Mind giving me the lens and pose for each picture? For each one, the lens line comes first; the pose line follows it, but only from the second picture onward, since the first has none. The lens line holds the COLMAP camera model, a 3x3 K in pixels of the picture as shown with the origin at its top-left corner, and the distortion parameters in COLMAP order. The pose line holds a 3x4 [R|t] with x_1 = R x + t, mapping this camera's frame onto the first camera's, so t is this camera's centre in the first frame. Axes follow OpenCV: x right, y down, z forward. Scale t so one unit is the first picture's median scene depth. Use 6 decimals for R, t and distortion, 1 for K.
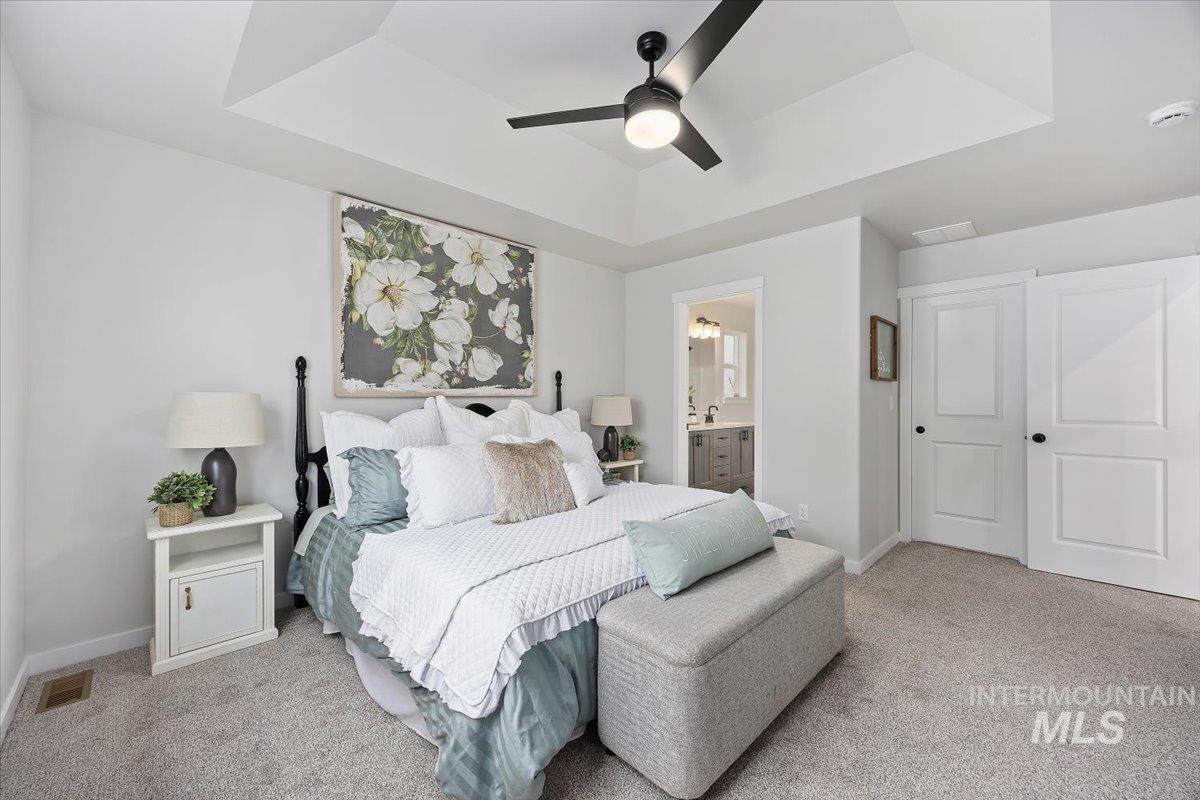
lens RADIAL K [[458.6, 0, 612.4], [0, 458.6, 399.0], [0, 0, 1]] dist [-0.003560, 0.000381]
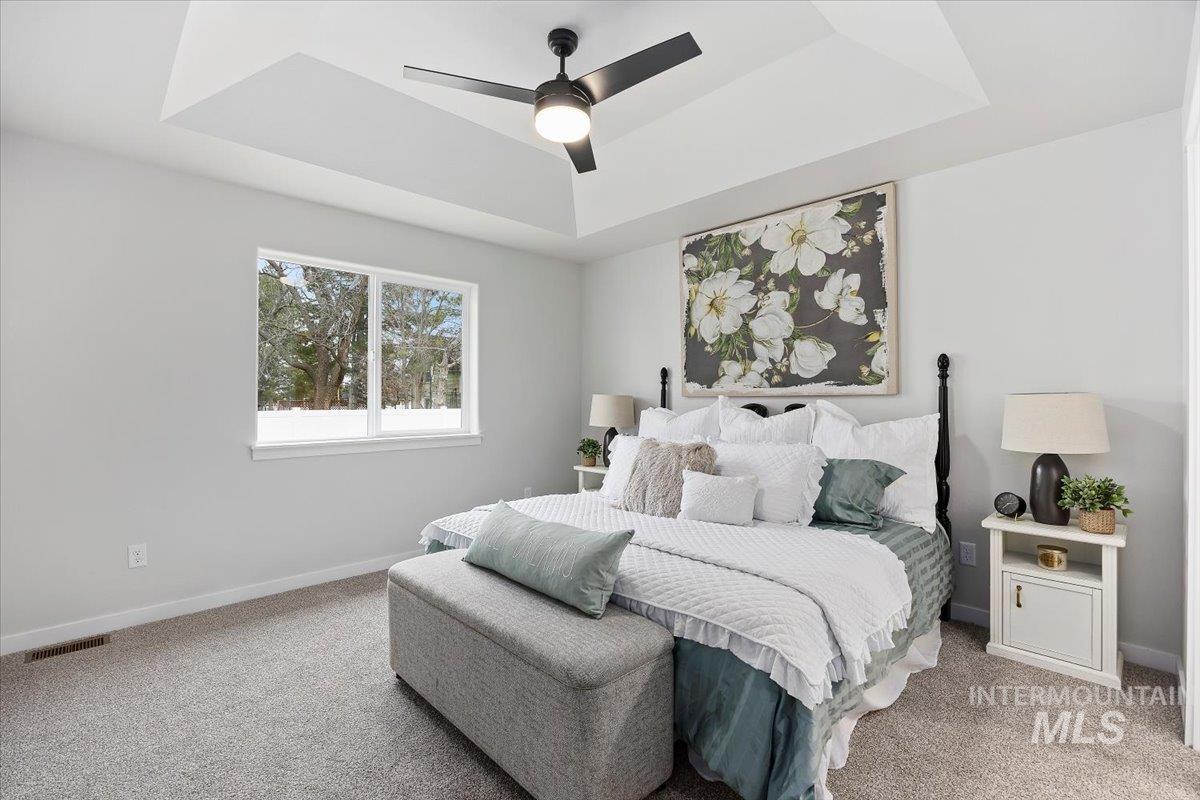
lens RADIAL K [[458.6, 0, 612.6], [0, 458.6, 398.1], [0, 0, 1]] dist [-0.003560, 0.000381]
pose [[0.080598, -0.001915, -0.996745, 0.543005], [-0.003331, 0.999992, -0.002191, 0.001931], [0.996741, 0.003497, 0.080591, 0.577967]]
